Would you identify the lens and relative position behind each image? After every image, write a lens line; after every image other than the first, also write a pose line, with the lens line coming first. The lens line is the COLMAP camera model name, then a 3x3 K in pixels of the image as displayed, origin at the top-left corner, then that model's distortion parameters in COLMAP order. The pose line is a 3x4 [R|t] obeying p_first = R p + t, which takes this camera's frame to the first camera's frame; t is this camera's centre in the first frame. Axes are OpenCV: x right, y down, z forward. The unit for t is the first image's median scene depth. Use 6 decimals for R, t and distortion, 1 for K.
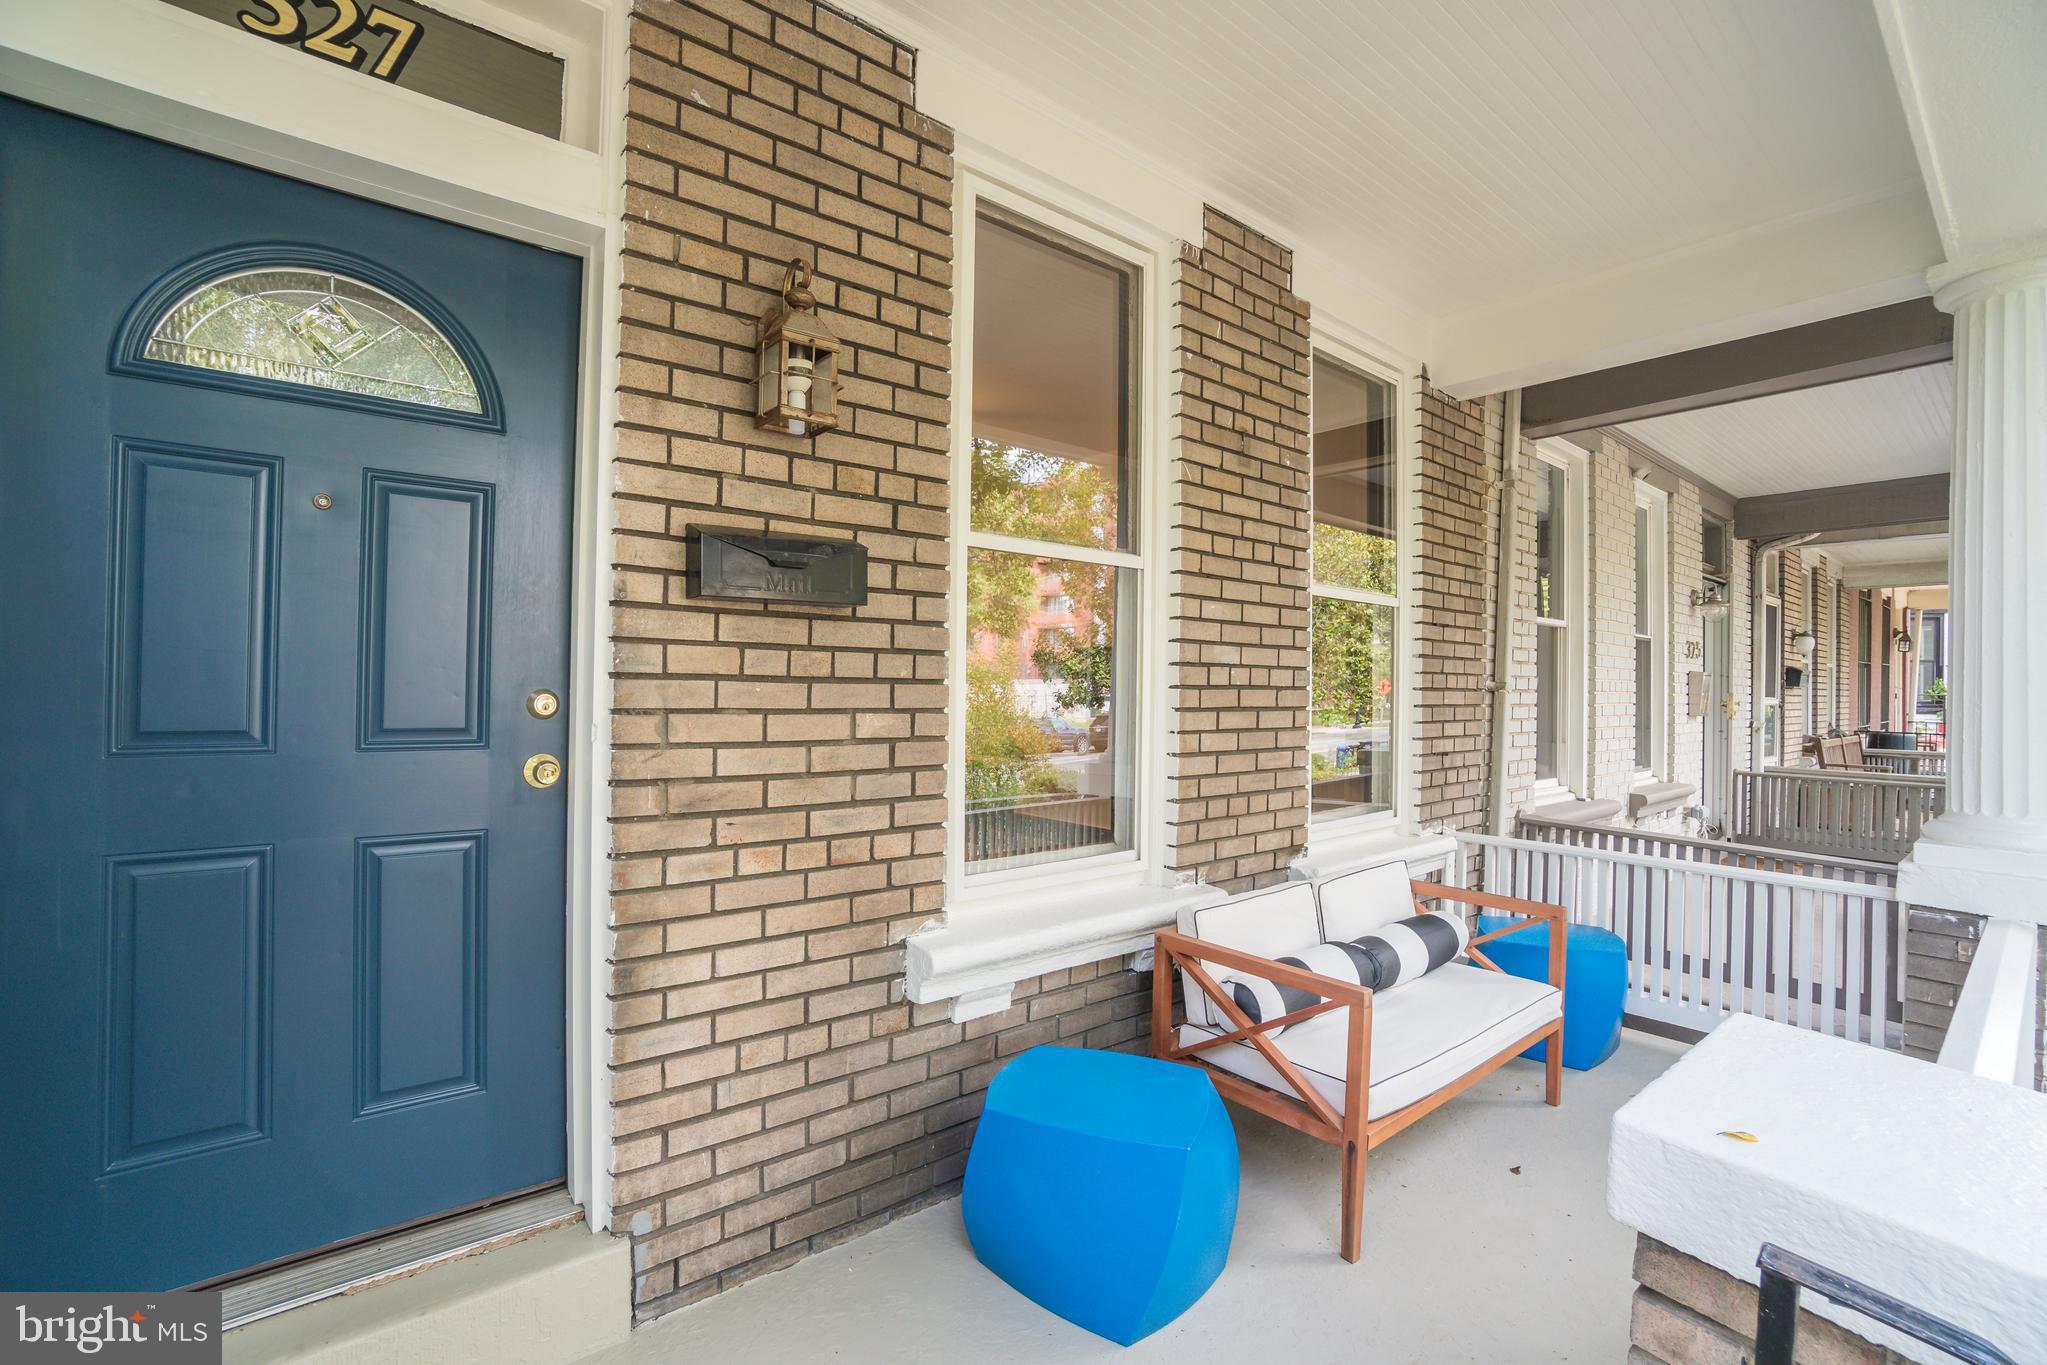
lens RADIAL K [[896.6, 0, 1005.6], [0, 896.6, 681.7], [0, 0, 1]] dist [-0.063469, 0.021800]
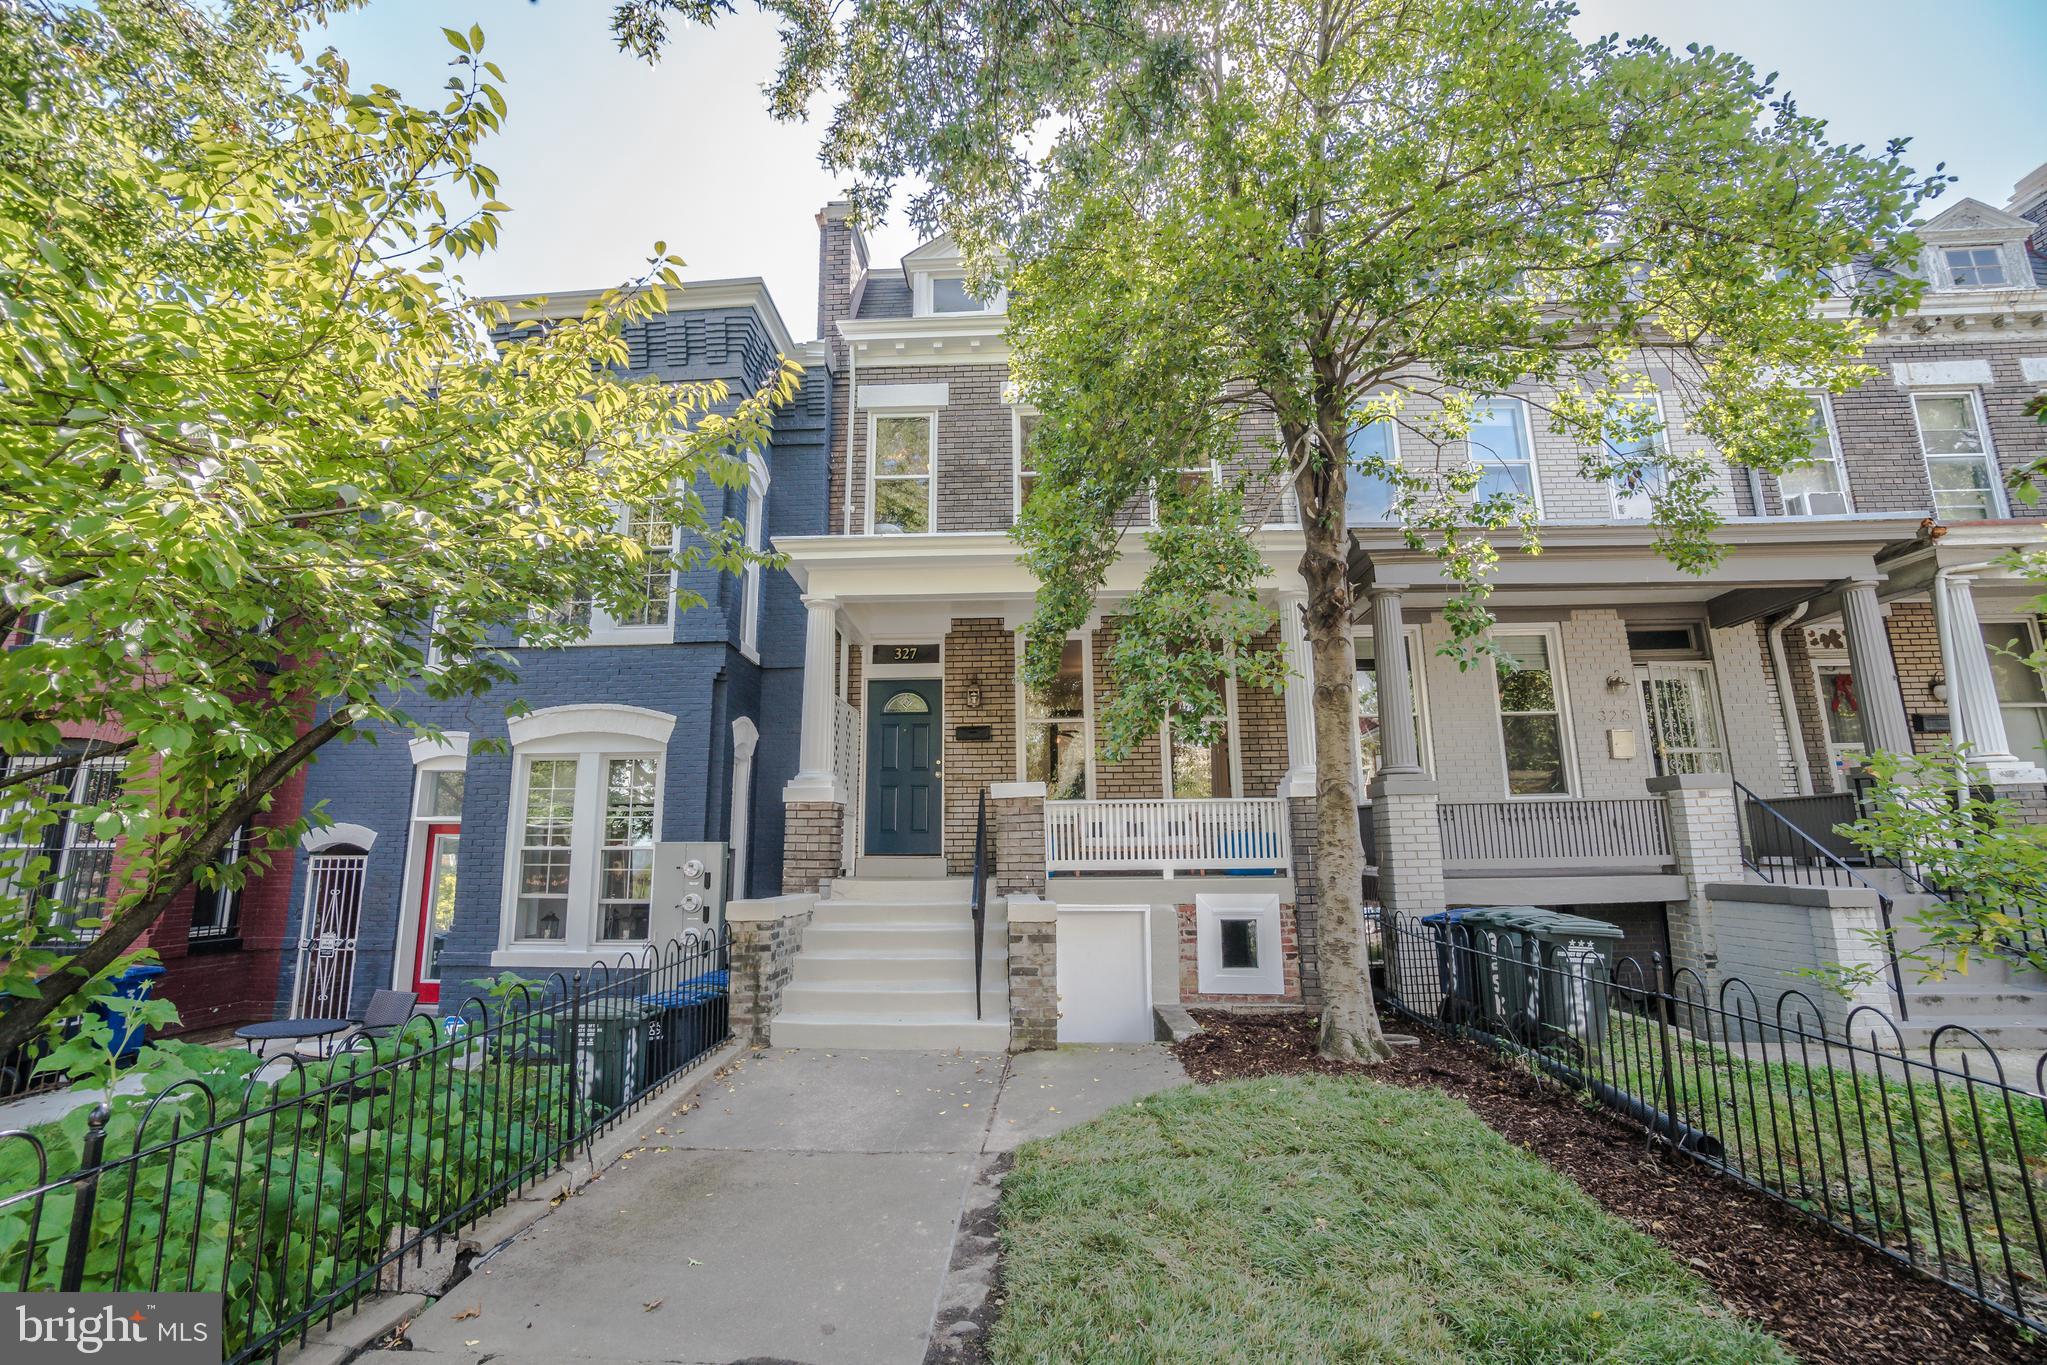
lens RADIAL K [[896.6, 0, 1005.6], [0, 896.6, 681.7], [0, 0, 1]] dist [-0.063469, 0.021800]
pose [[0.750537, -0.149714, -0.643646, 3.003905], [0.020163, 0.978733, -0.204145, 0.591893], [0.660521, 0.140241, 0.737594, -2.522374]]
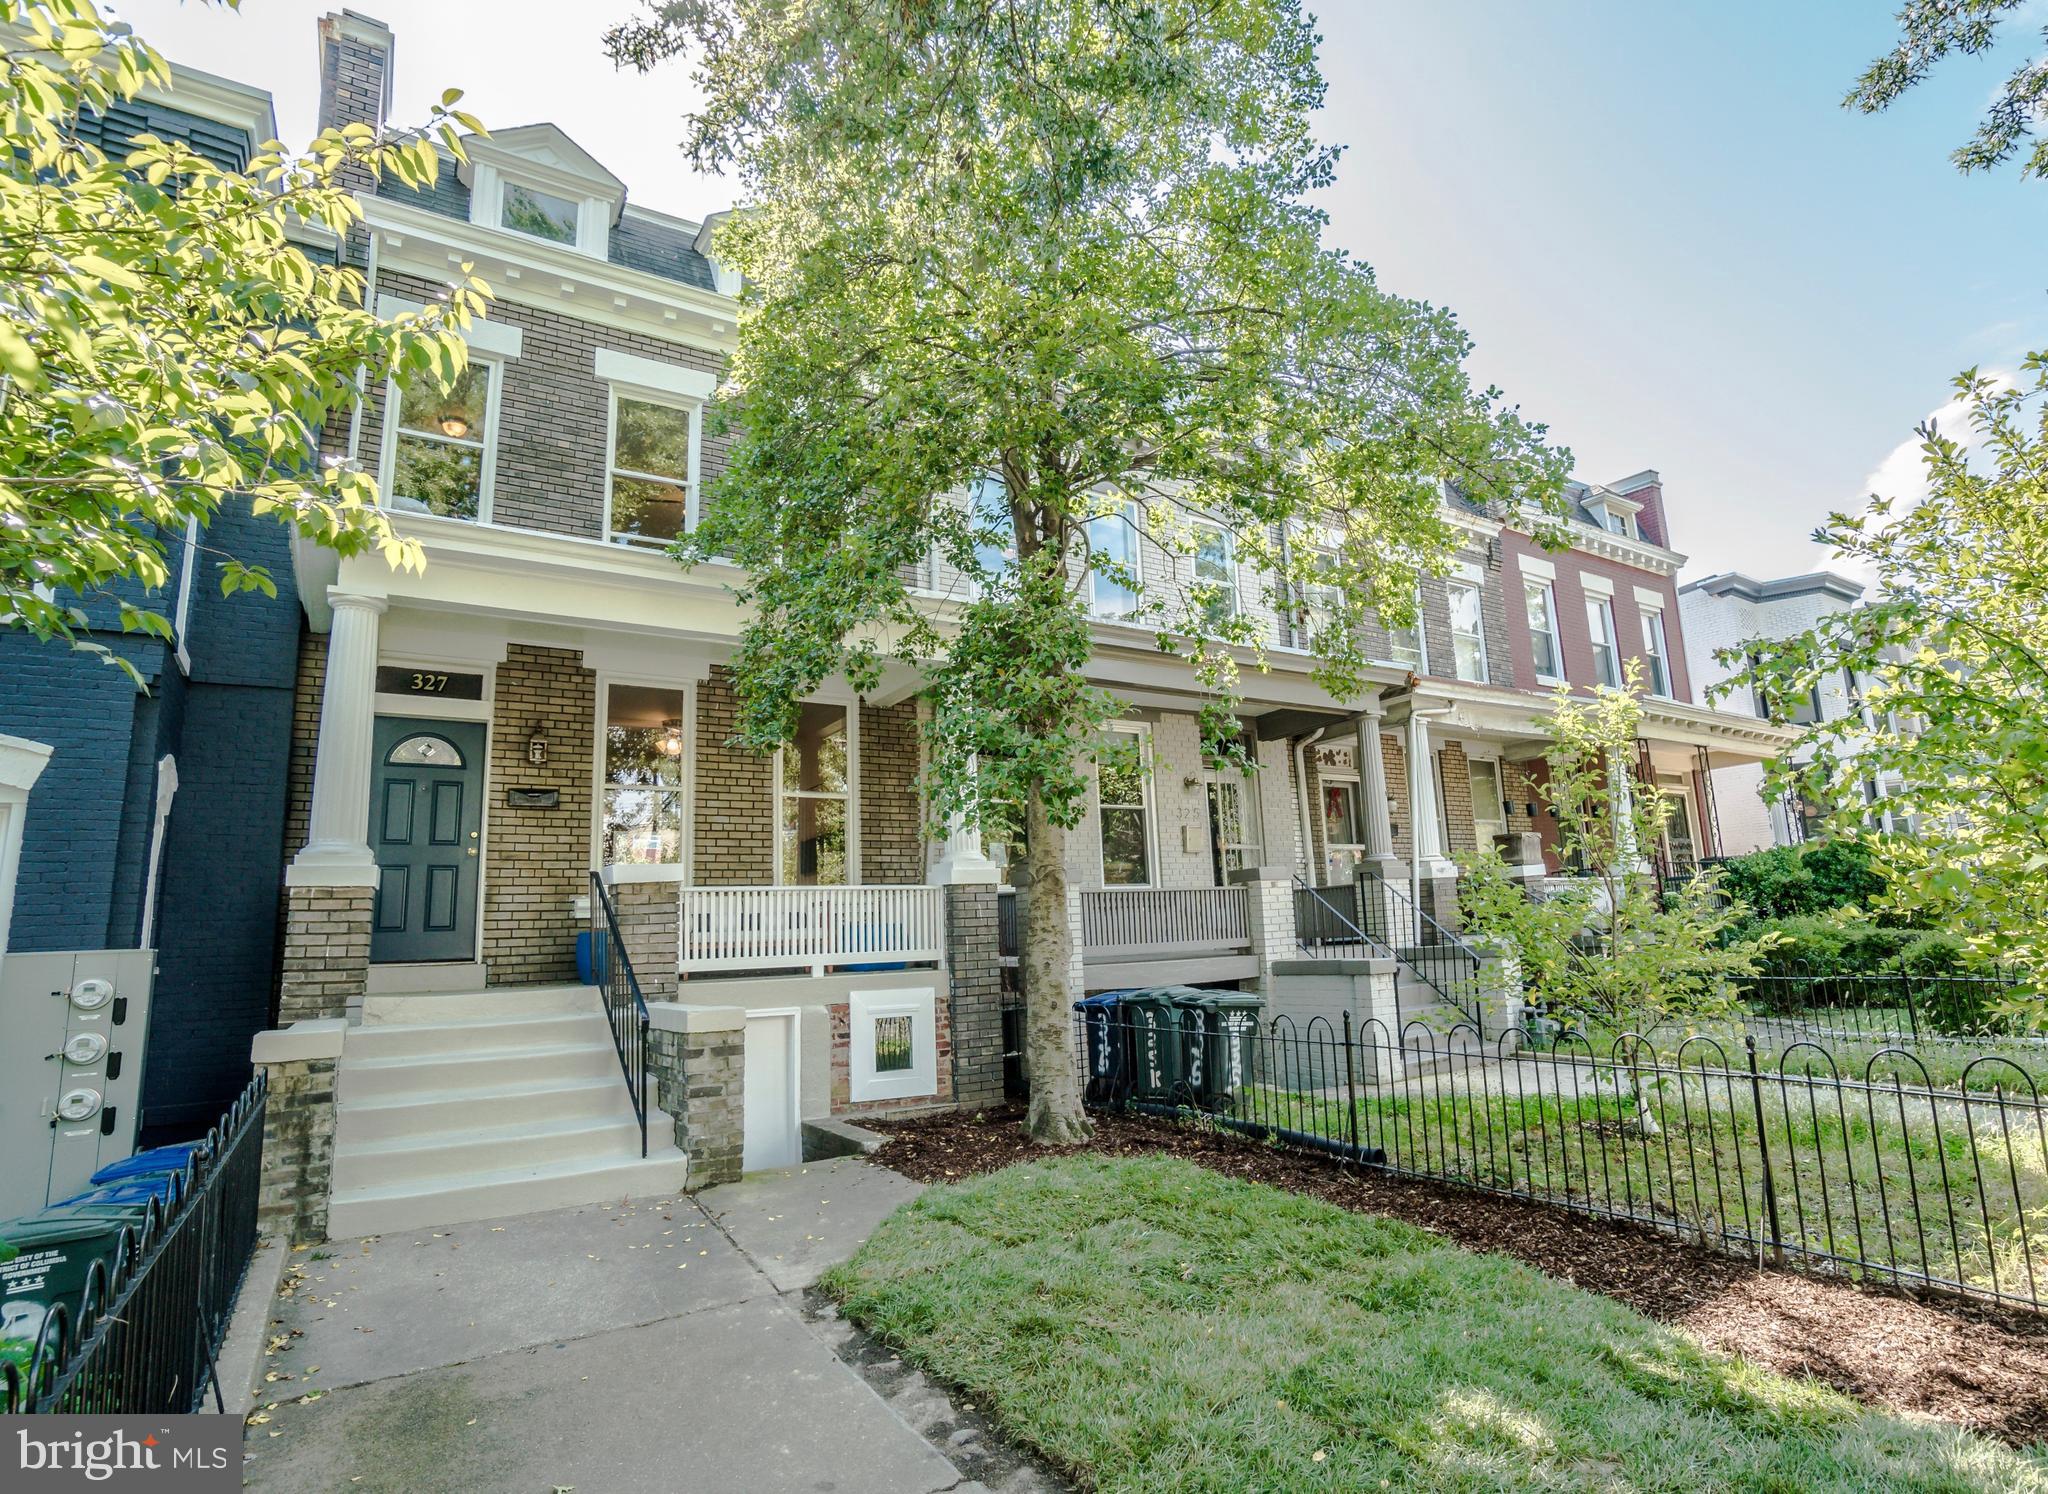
lens RADIAL K [[1060.6, 0, 1098.4], [0, 1060.6, 750.8], [0, 0, 1]] dist [-0.069833, 0.027073]
pose [[0.995072, -0.076363, -0.063256, 2.314945], [0.064053, 0.981975, -0.177824, 0.590304], [0.075695, 0.172896, 0.982027, -3.067399]]
